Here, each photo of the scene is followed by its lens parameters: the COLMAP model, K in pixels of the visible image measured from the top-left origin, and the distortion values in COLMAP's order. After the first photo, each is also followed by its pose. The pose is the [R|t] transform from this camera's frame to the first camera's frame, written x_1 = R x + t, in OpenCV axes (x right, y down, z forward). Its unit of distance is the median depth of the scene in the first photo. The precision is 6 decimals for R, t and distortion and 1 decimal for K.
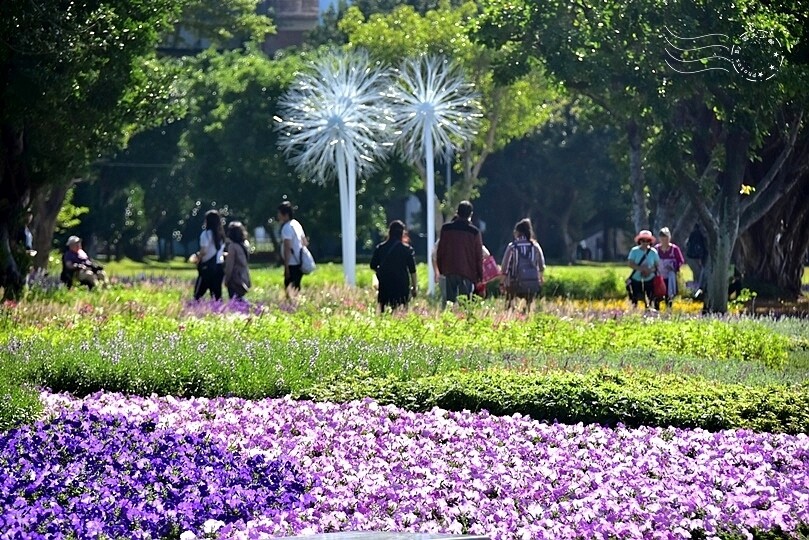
lens RADIAL K [[5413.5, 0, 404.5], [0, 5413.5, 270.0], [0, 0, 1]] dist [4.127023, 1.919774]
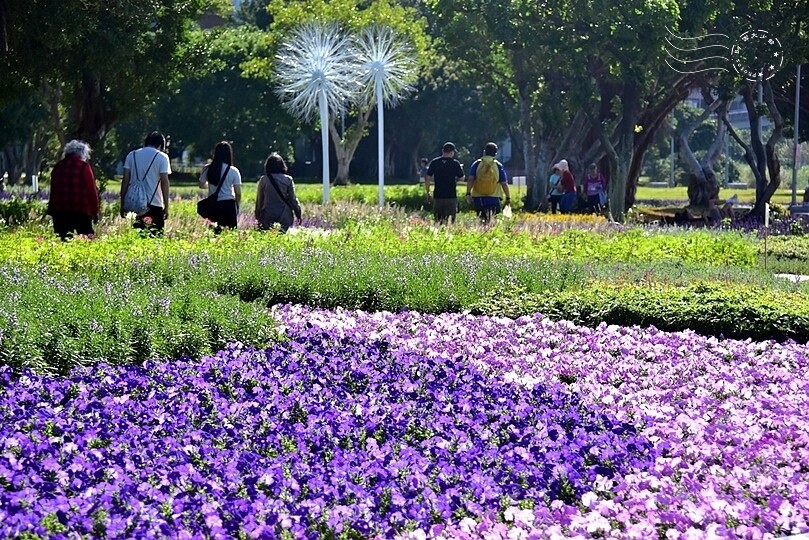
lens RADIAL K [[3670.1, 0, 404.5], [0, 3670.1, 270.0], [0, 0, 1]] dist [2.173485, -0.128459]
pose [[0.999209, 0.002983, 0.039645, -0.032772], [-0.003885, 0.999735, 0.022684, -0.000921], [-0.039567, -0.022820, 0.998956, 0.136793]]
